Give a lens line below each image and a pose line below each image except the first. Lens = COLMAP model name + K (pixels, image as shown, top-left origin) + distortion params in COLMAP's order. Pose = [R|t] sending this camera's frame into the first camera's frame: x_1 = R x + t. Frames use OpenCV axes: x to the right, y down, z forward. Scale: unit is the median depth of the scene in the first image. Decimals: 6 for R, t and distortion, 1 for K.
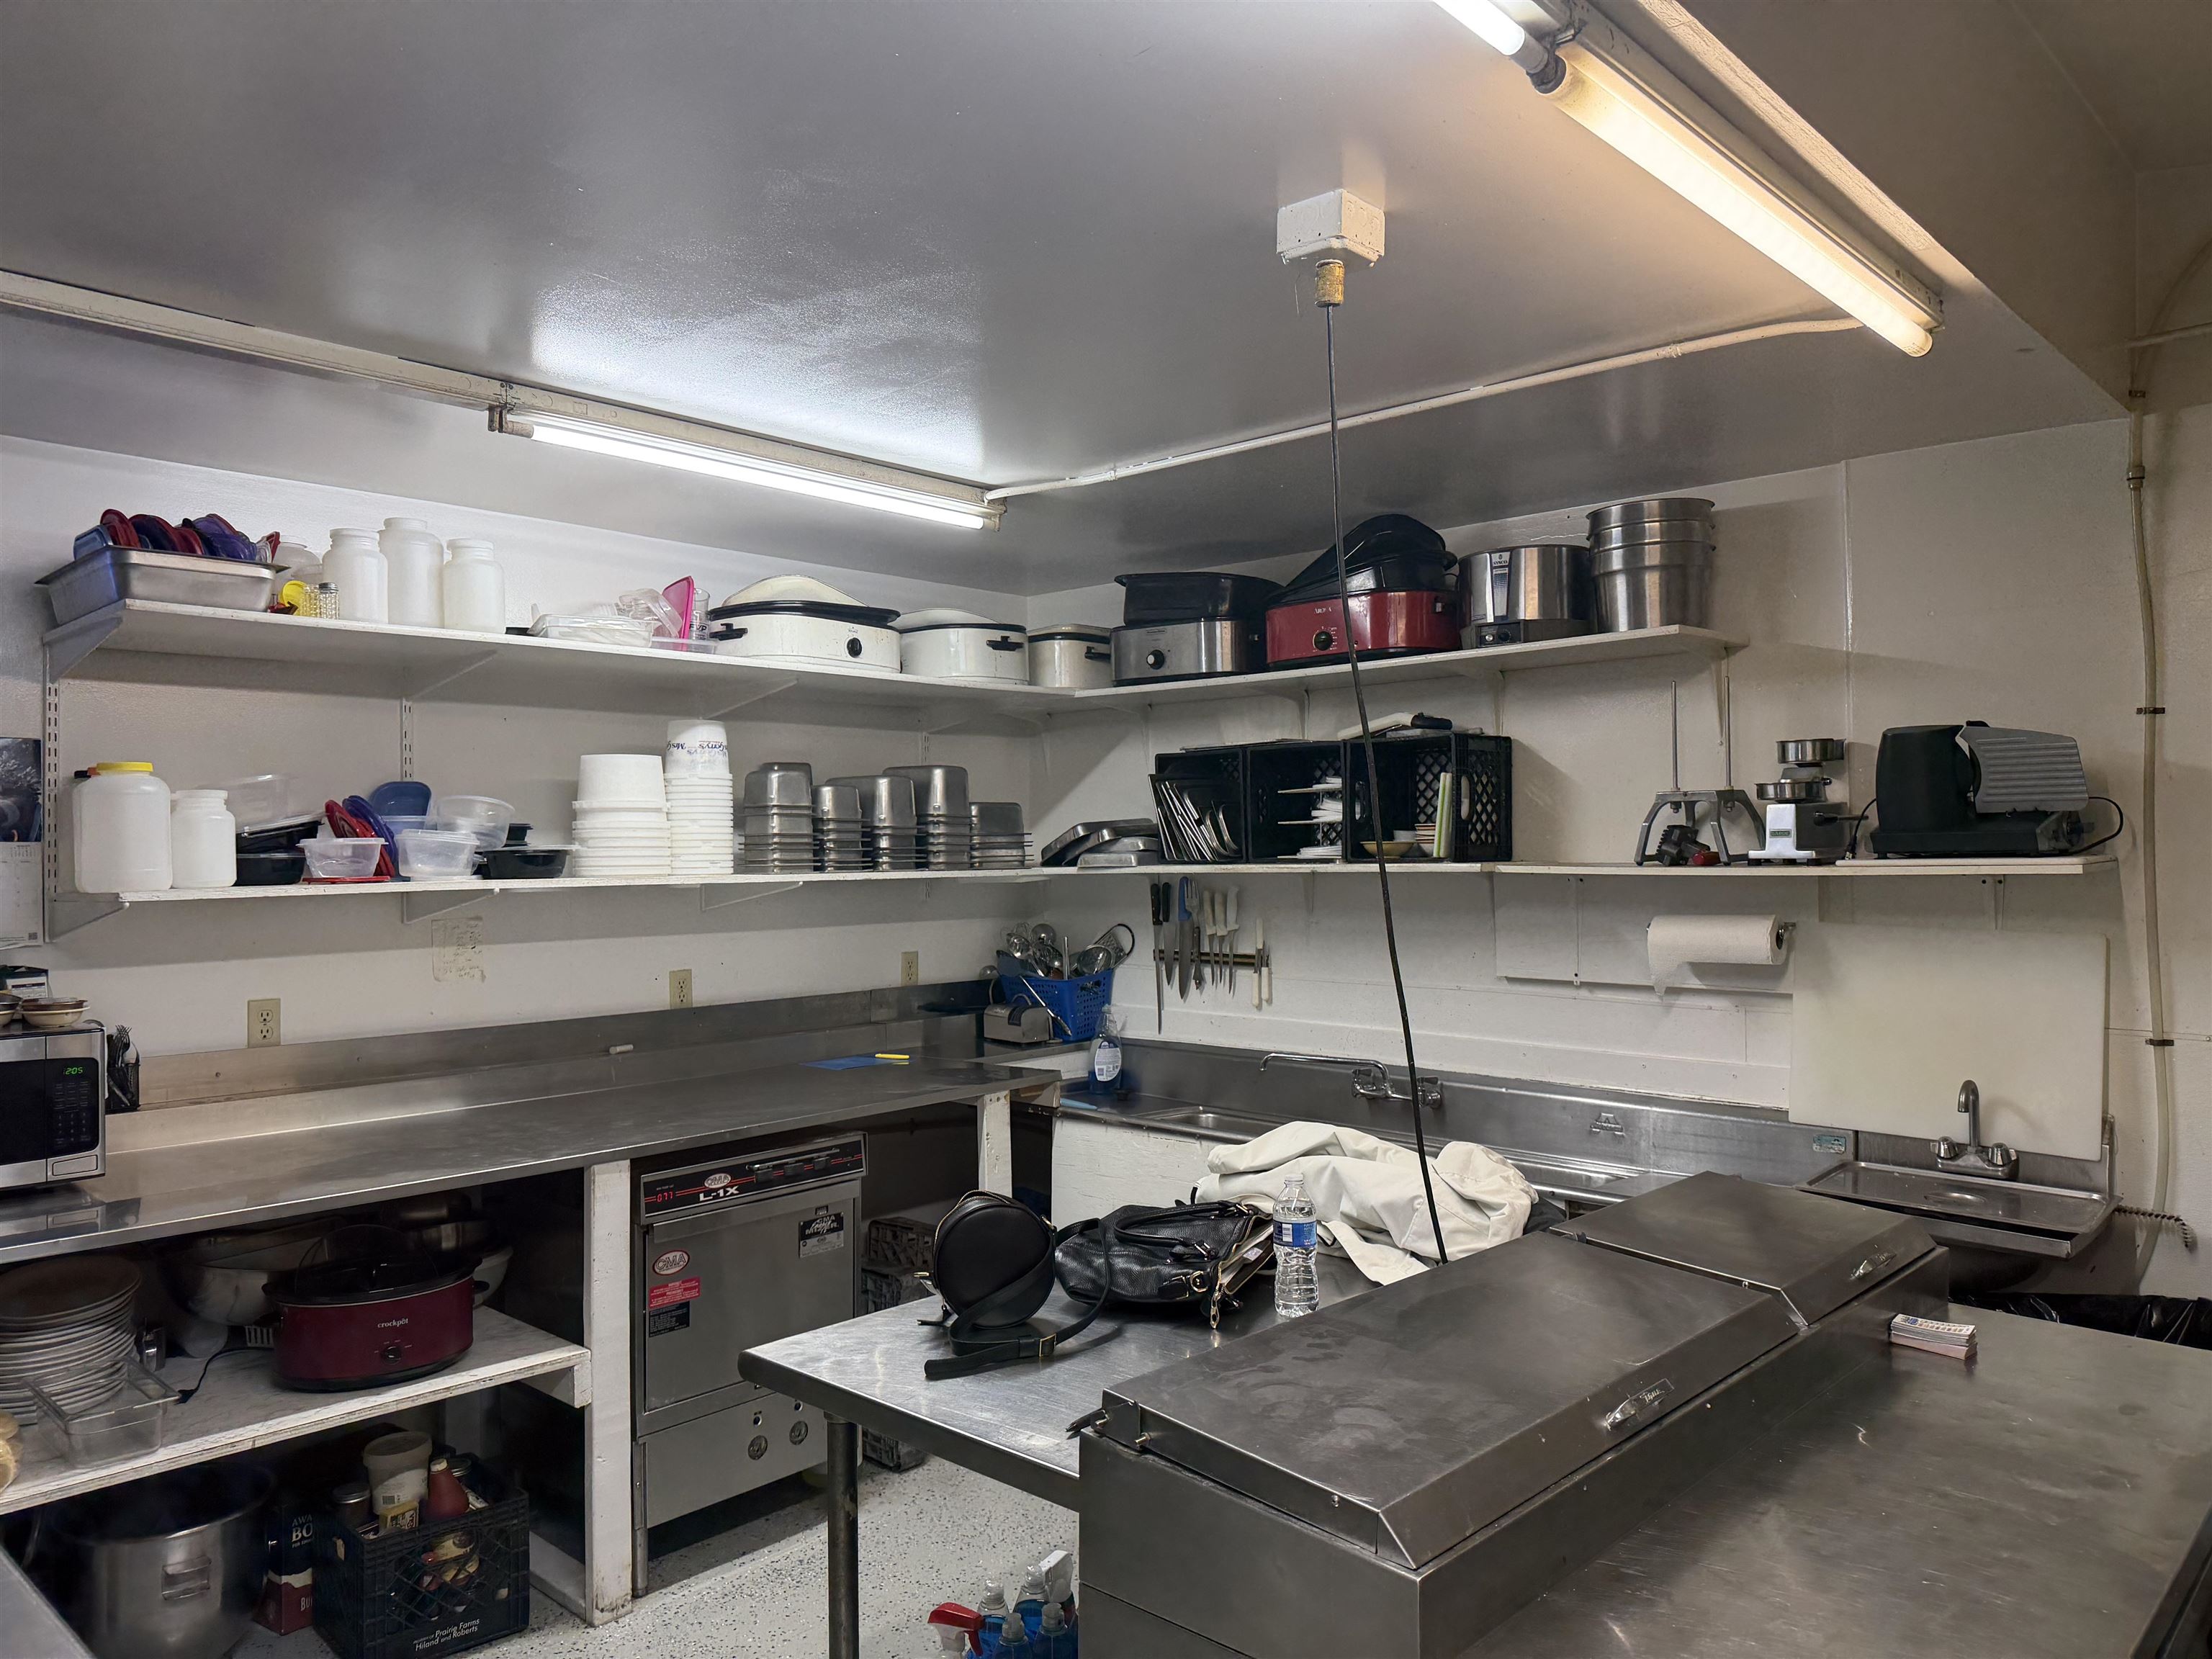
lens RADIAL K [[1556.4, 0, 1114.0], [0, 1556.4, 840.5], [0, 0, 1]] dist [0.027971, -0.023166]
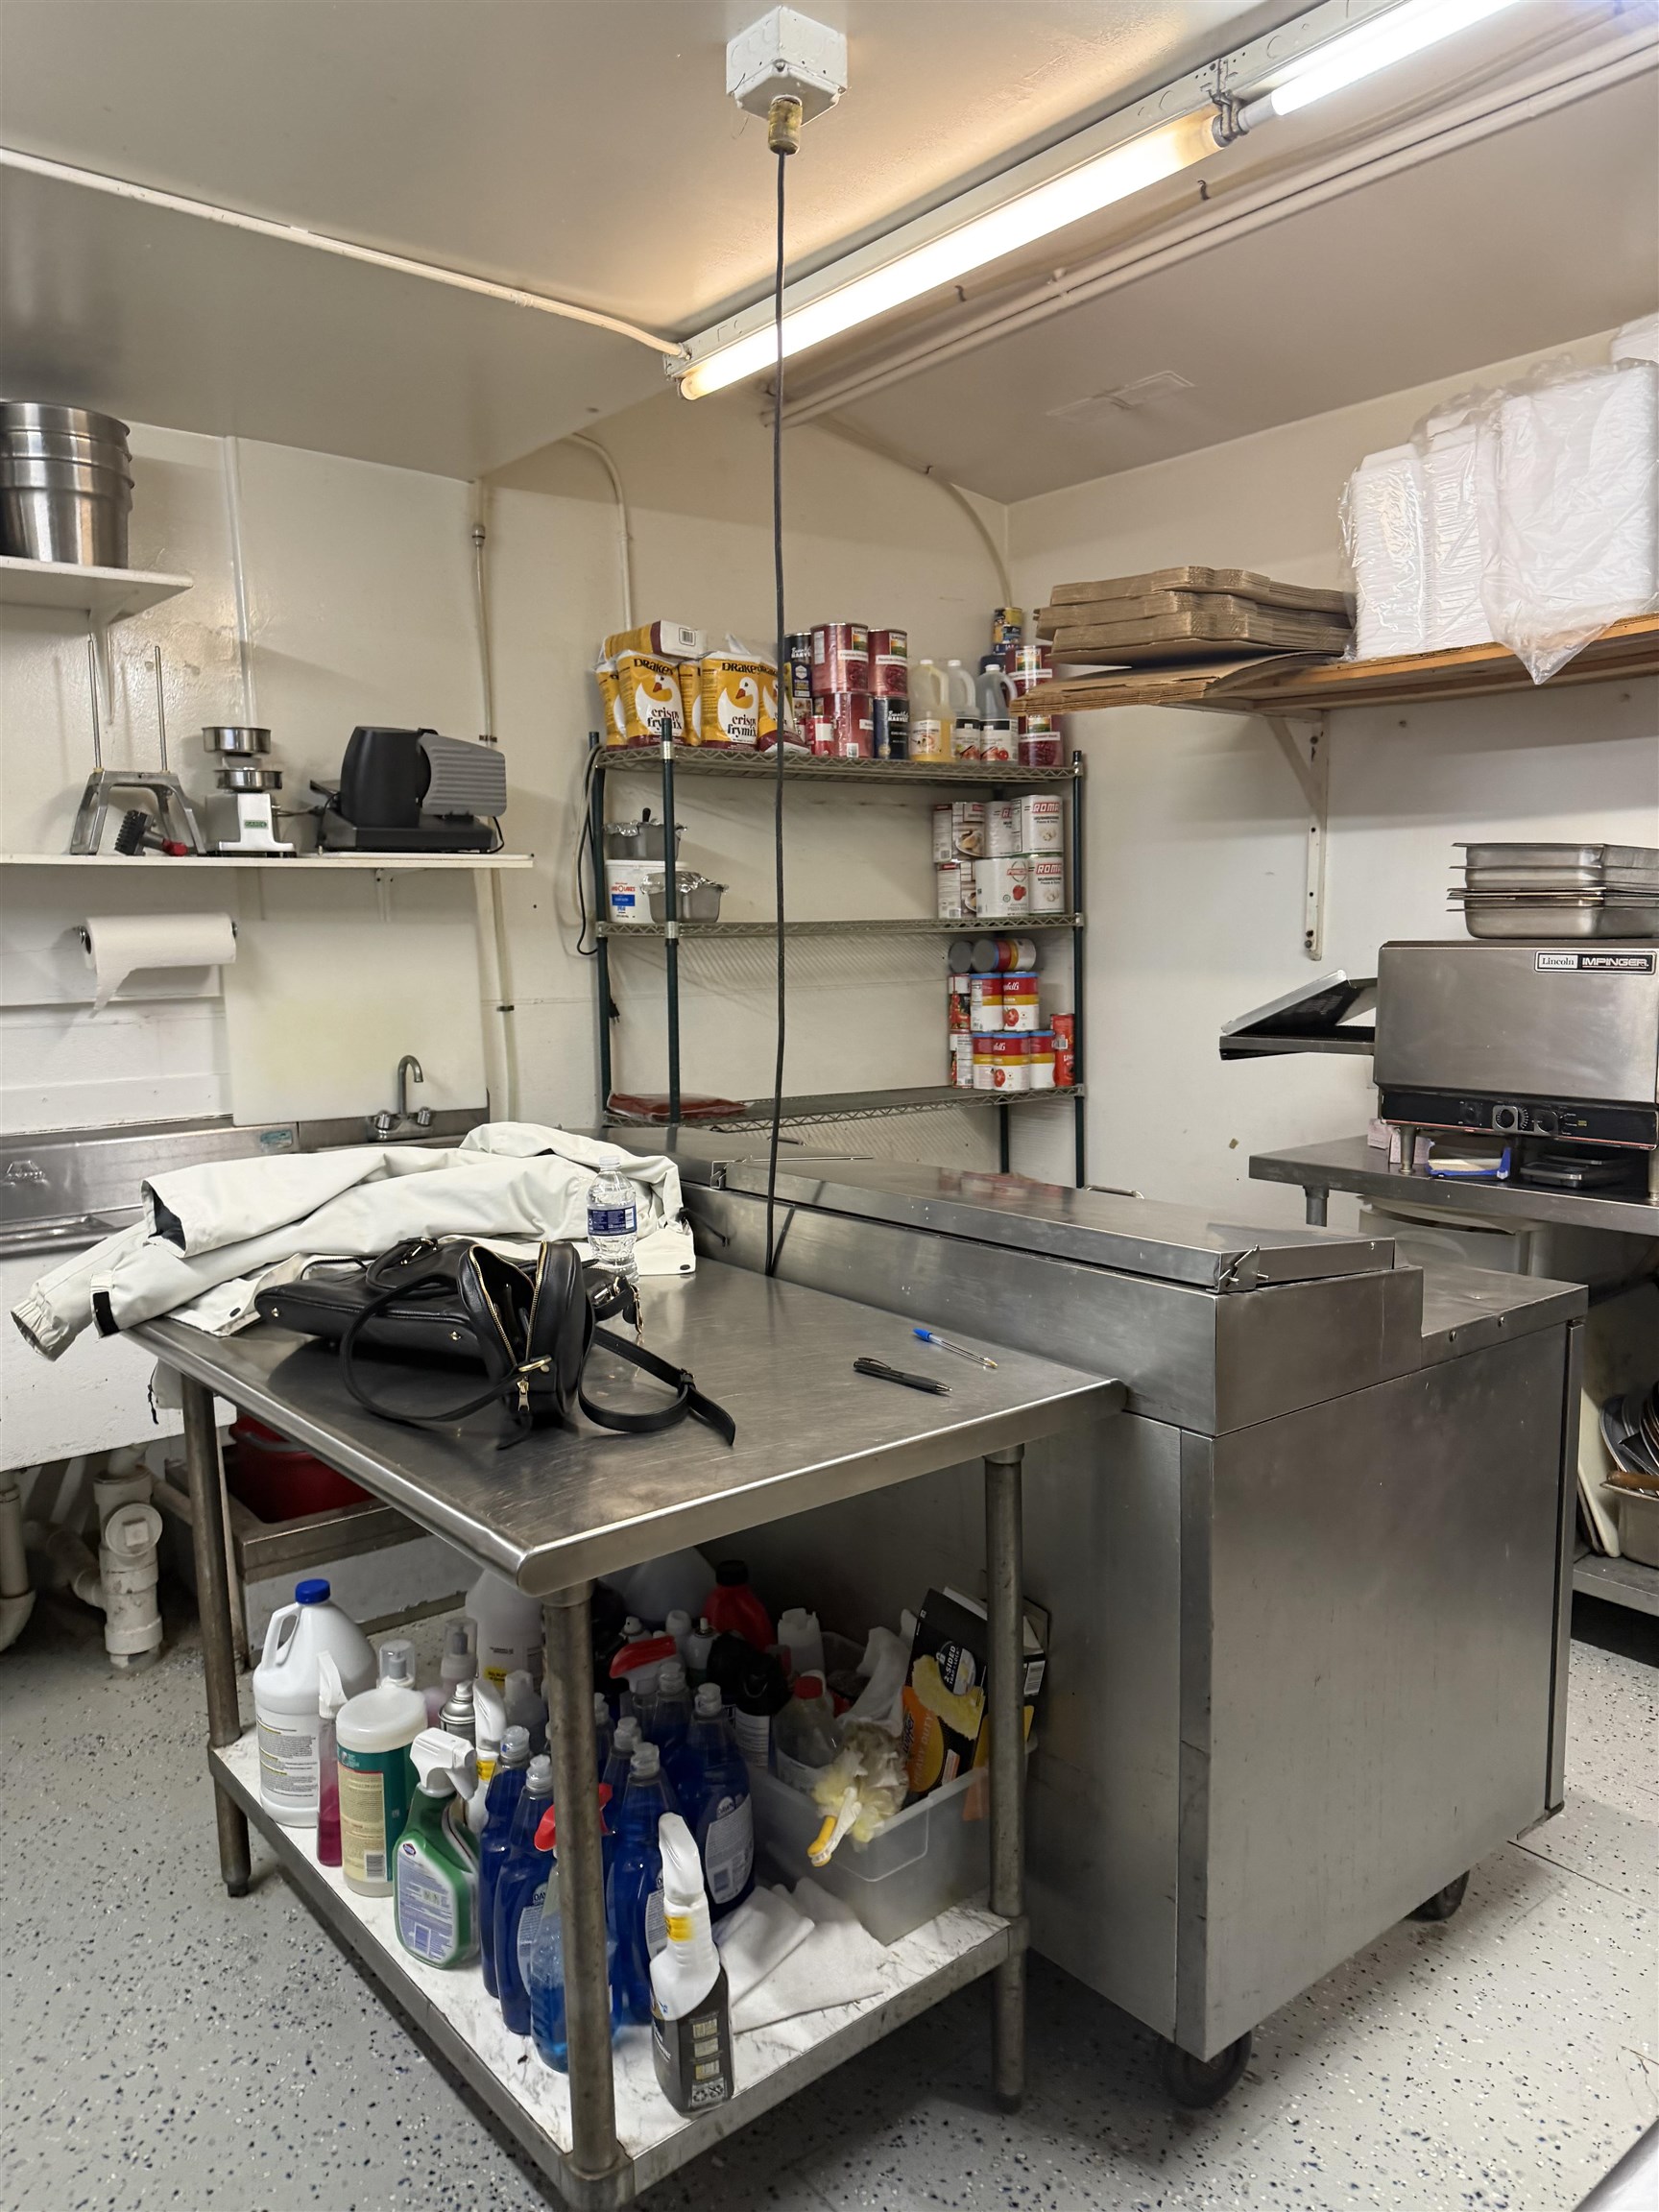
lens RADIAL K [[1539.8, 0, 834.5], [0, 1539.8, 1104.4], [0, 0, 1]] dist [0.120112, -0.166013]
pose [[0.156870, -0.113445, 0.981082, -0.478931], [0.007277, 0.993487, 0.113716, 0.059543], [-0.987593, -0.010699, 0.156673, 0.492564]]
